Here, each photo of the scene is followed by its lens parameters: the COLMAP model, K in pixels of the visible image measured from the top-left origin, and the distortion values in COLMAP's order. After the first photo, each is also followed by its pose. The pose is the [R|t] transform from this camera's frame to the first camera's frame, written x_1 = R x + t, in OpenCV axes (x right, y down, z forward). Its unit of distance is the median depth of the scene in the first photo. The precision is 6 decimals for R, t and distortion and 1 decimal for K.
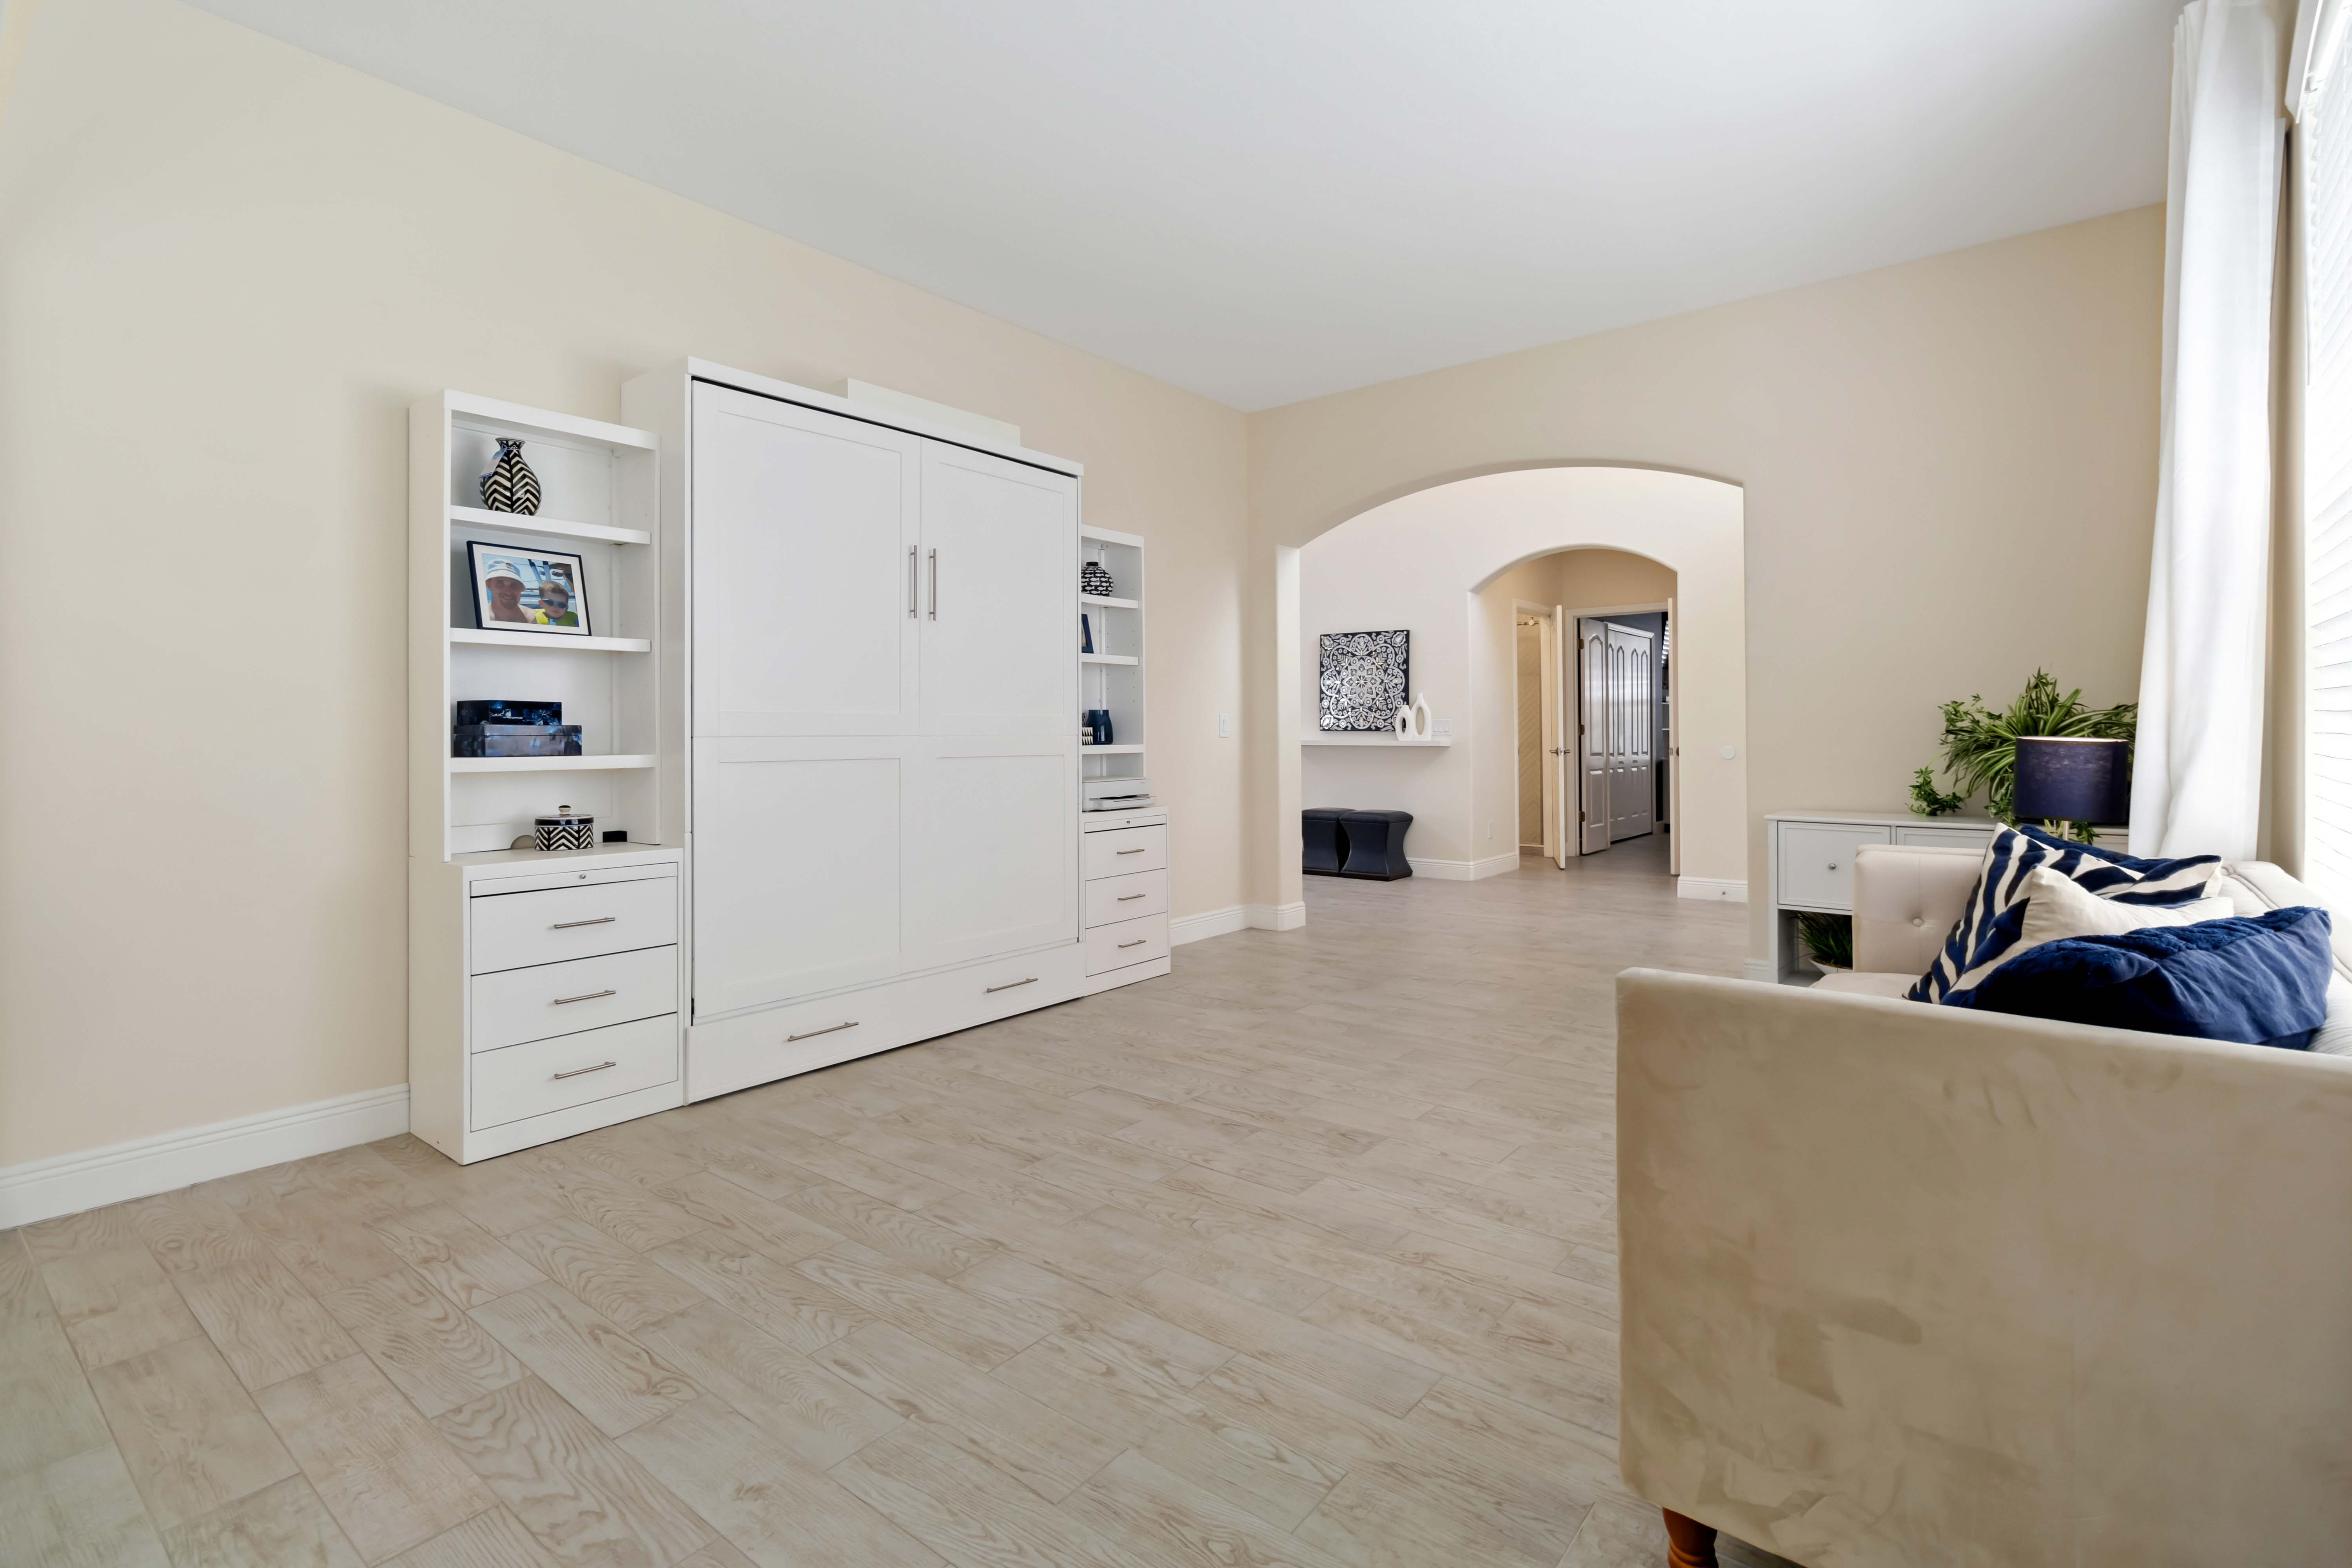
lens RADIAL K [[1105.6, 0, 1195.4], [0, 1105.6, 723.2], [0, 0, 1]] dist [0.000219, 0.000329]
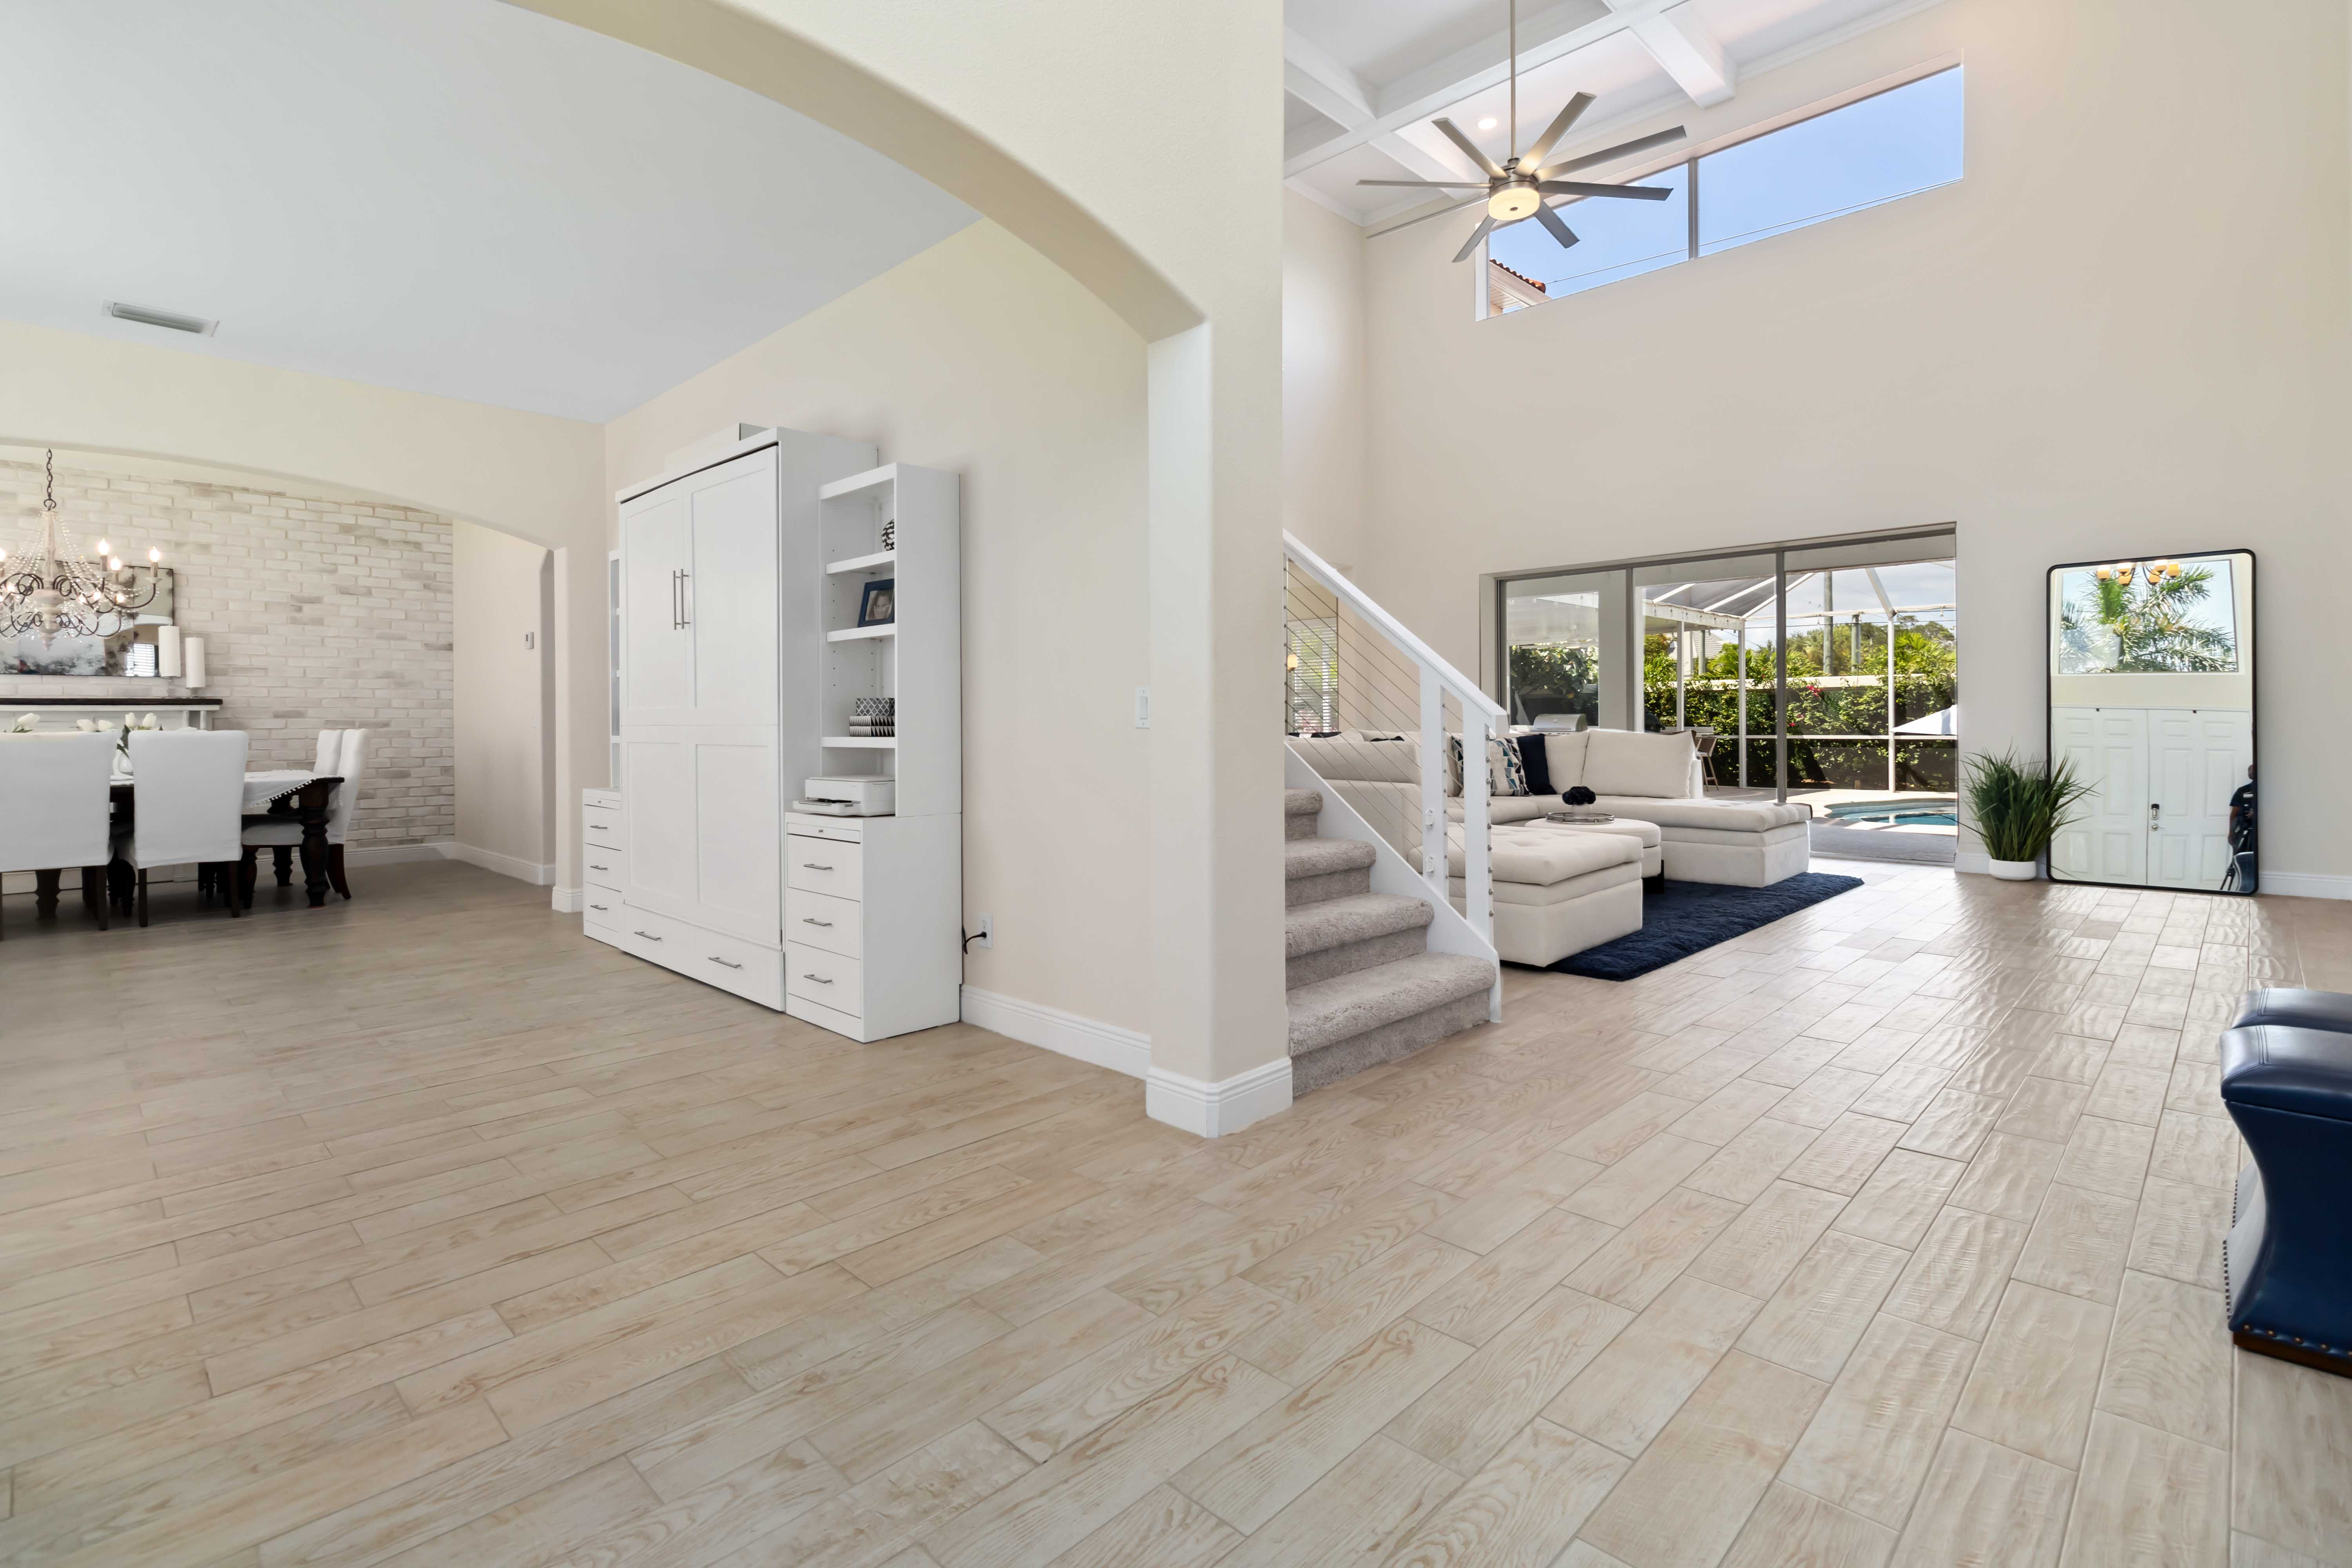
lens RADIAL K [[1105.6, 0, 1195.4], [0, 1105.6, 723.2], [0, 0, 1]] dist [0.000219, 0.000329]
pose [[-0.102026, 0.007089, -0.994756, 0.907626], [0.018259, 0.999819, 0.005253, 0.013152], [0.994614, -0.017627, -0.102137, 1.694038]]
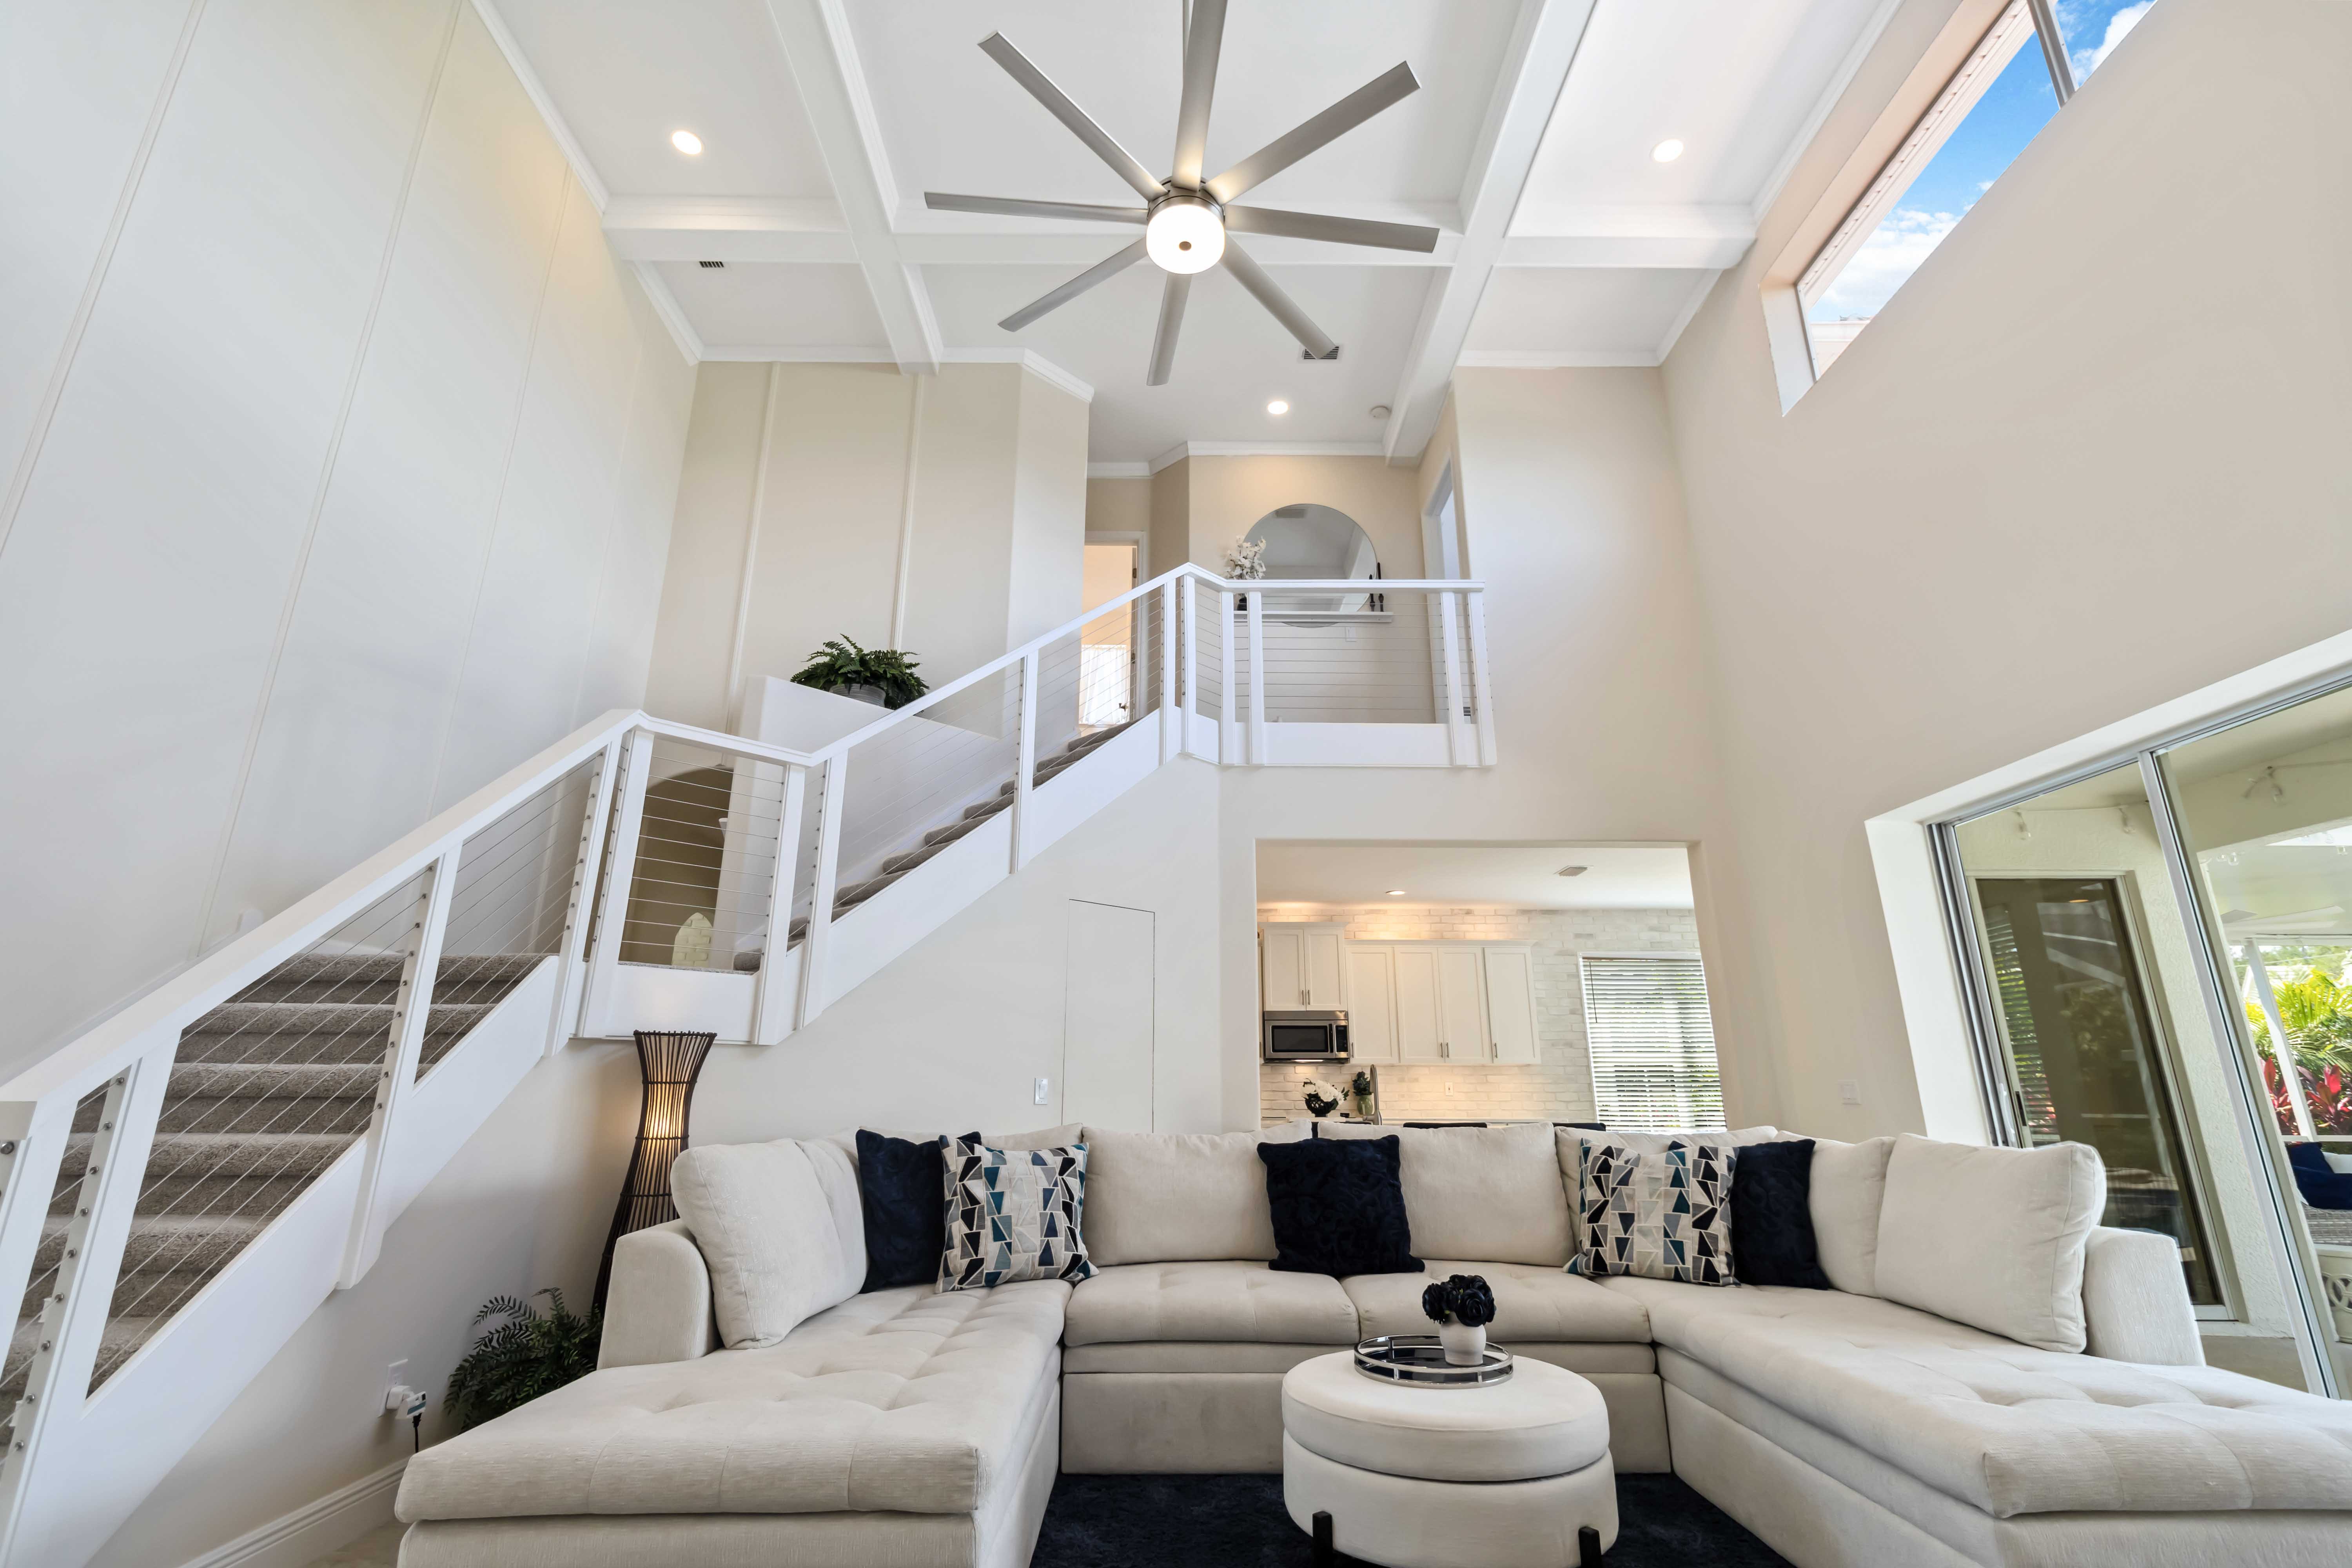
lens RADIAL K [[1097.2, 0, 1186.2], [0, 1097.2, 744.5], [0, 0, 1]] dist [0.002298, 0.000243]
pose [[-0.783681, -0.185453, -0.592833, -0.252818], [0.009987, 0.950506, -0.310545, 0.021881], [0.621083, -0.249289, -0.743041, 2.636253]]
